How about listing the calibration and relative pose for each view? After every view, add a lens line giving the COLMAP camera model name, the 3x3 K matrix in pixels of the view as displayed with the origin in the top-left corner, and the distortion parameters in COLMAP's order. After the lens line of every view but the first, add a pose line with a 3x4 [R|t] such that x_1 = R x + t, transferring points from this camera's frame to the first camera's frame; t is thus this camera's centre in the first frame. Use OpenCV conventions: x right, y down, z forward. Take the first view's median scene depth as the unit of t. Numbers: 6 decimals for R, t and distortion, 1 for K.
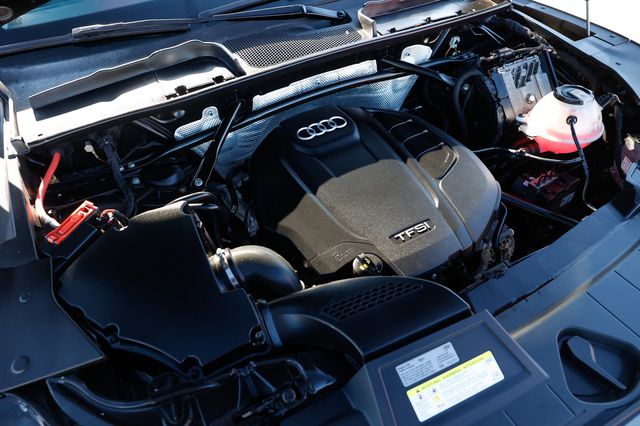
lens RADIAL K [[431.3, 0, 318.0], [0, 431.3, 213.1], [0, 0, 1]] dist [-0.097328, 0.066088]
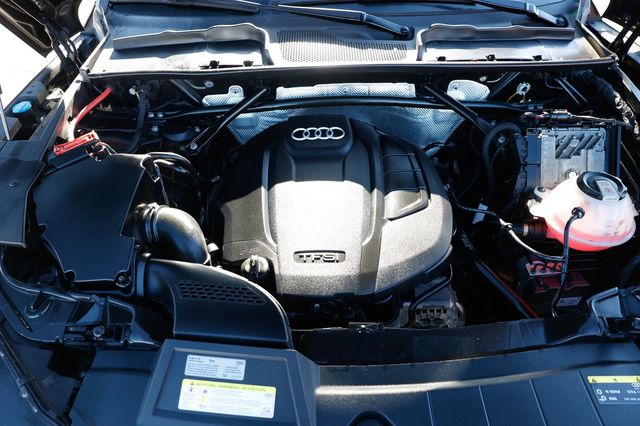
lens RADIAL K [[431.3, 0, 316.7], [0, 431.3, 209.3], [0, 0, 1]] dist [-0.097328, 0.066088]
pose [[0.876712, 0.355028, -0.324548, 0.398994], [-0.348475, 0.933878, 0.080235, -0.109144], [0.331574, 0.042754, 0.942460, 0.038901]]
